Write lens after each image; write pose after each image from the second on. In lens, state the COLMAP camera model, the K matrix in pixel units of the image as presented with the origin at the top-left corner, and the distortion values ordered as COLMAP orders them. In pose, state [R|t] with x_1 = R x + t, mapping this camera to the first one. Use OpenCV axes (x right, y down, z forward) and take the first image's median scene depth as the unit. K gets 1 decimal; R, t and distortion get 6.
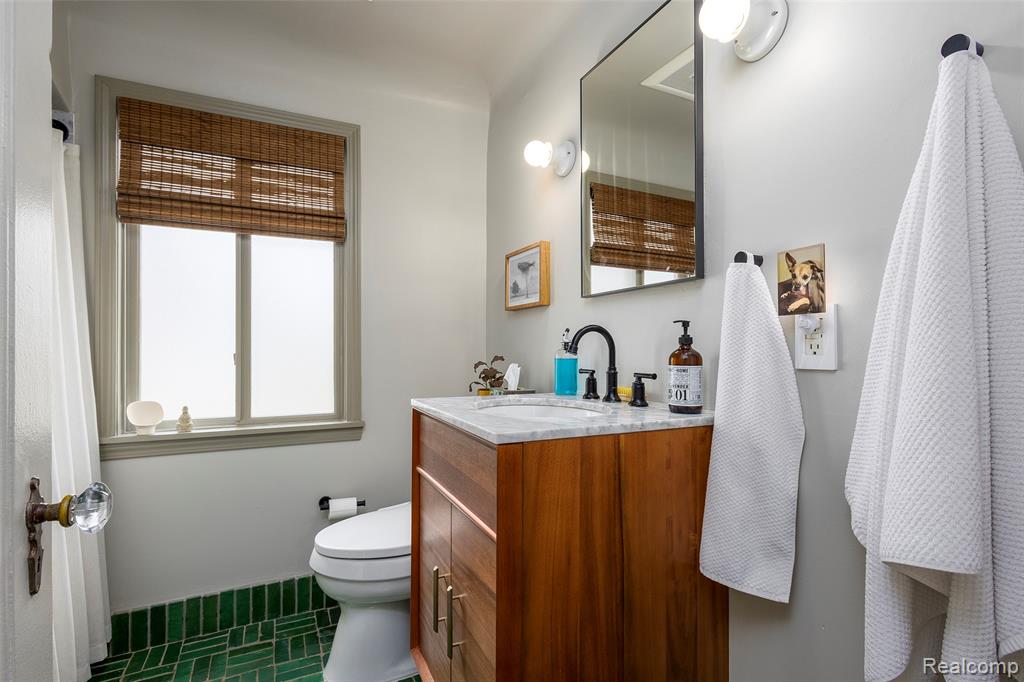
lens RADIAL K [[475.1, 0, 512.8], [0, 475.1, 346.4], [0, 0, 1]] dist [0.004508, 0.000603]
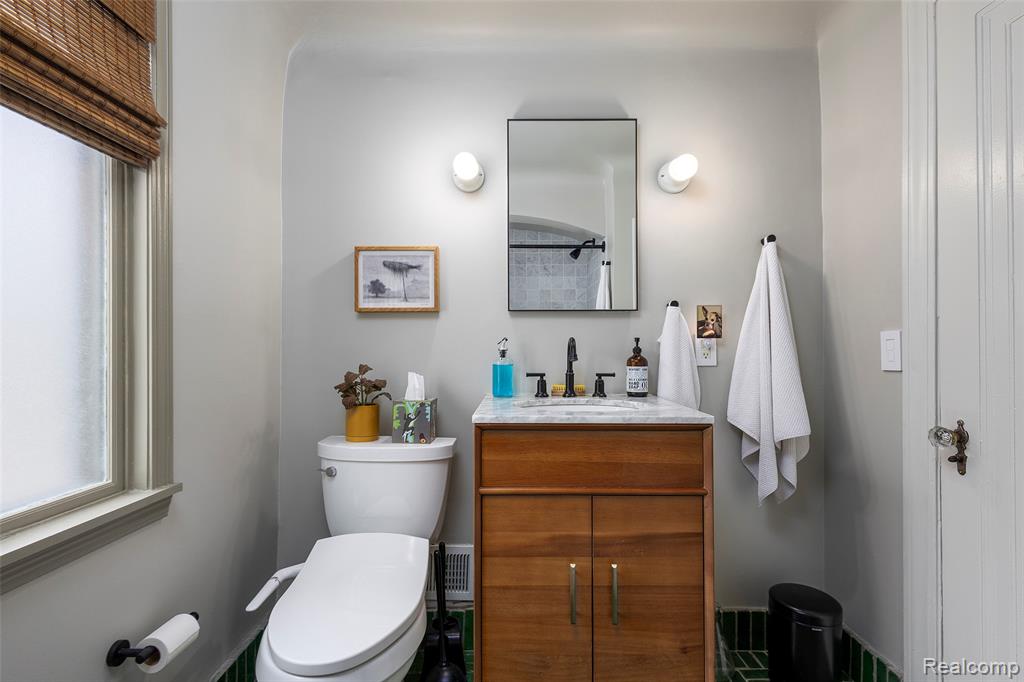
lens RADIAL K [[475.1, 0, 512.9], [0, 475.1, 343.1], [0, 0, 1]] dist [0.004508, 0.000603]
pose [[0.443835, 0.008119, 0.896072, -1.227126], [-0.003559, 0.999967, -0.007297, -0.023655], [-0.896102, 0.000050, 0.443849, 0.678808]]
